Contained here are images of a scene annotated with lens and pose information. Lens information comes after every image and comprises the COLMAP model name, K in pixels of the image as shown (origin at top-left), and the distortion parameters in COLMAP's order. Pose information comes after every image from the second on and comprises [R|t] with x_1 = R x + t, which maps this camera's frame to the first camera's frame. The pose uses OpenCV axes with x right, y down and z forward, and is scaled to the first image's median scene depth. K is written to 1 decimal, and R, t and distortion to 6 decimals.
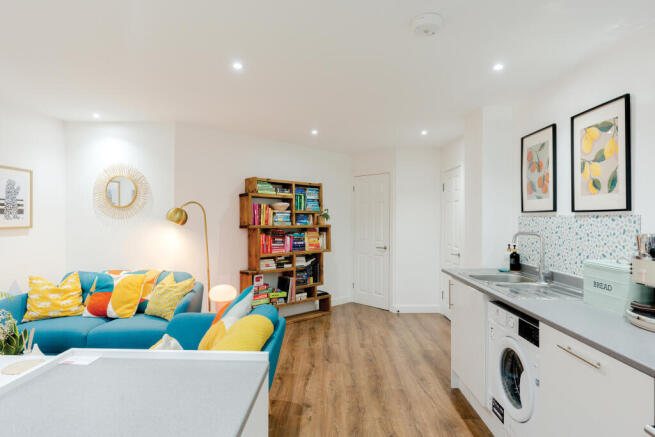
lens RADIAL K [[372.4, 0, 327.3], [0, 372.4, 216.5], [0, 0, 1]] dist [0.000121, 0.000232]
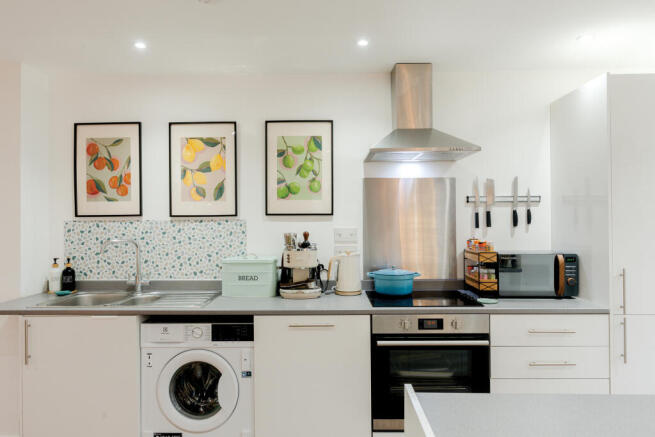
lens RADIAL K [[414.6, 0, 327.5], [0, 414.6, 221.5], [0, 0, 1]] dist [0.002244, -0.000355]
pose [[-0.012433, 0.005916, 0.999905, -0.504820], [0.005647, 0.999967, -0.005846, 0.010526], [-0.999907, 0.005574, -0.012466, 0.630354]]
